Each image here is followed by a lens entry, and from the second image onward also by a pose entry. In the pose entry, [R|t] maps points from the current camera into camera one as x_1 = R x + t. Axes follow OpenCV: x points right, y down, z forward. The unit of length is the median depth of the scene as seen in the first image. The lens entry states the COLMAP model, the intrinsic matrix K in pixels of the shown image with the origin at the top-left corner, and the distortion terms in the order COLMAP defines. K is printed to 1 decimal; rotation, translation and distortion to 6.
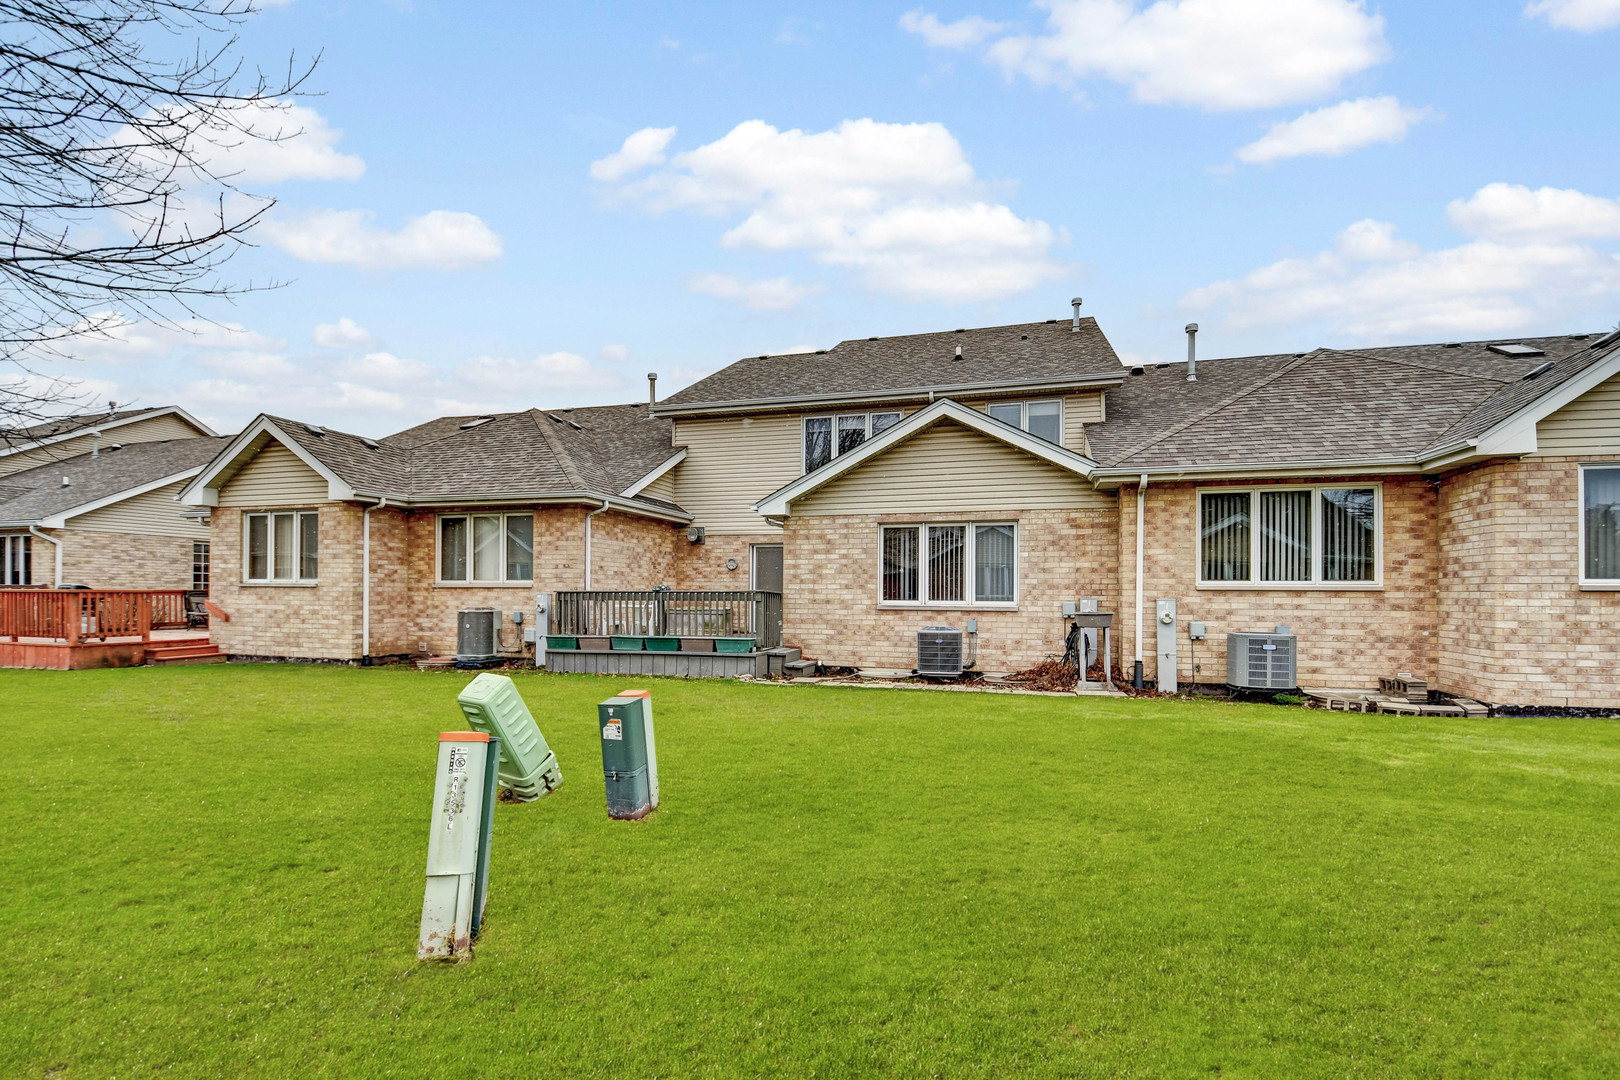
lens RADIAL K [[733.4, 0, 797.9], [0, 733.4, 565.8], [0, 0, 1]] dist [0.015242, -0.021785]
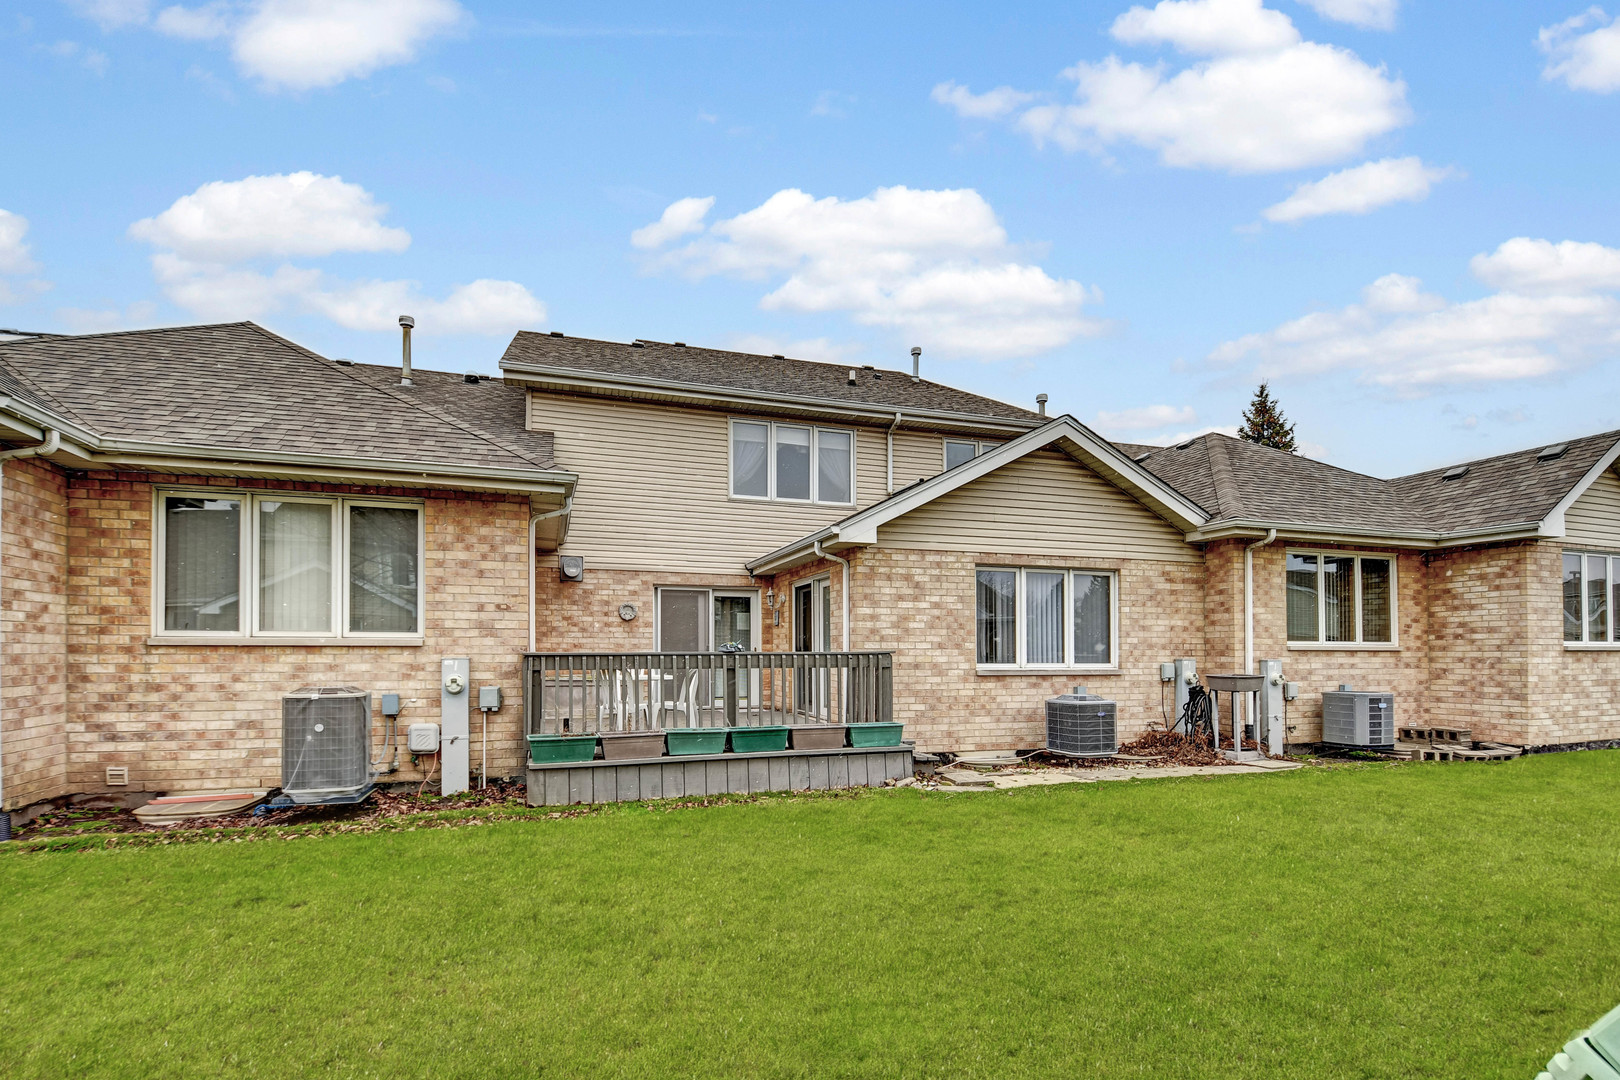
lens RADIAL K [[742.0, 0, 811.8], [0, 742.0, 627.6], [0, 0, 1]] dist [0.012065, -0.023287]
pose [[0.831372, 0.015793, 0.555491, -0.473510], [-0.018575, 0.999827, -0.000625, 0.012822], [-0.555405, -0.009799, 0.831522, 0.449652]]
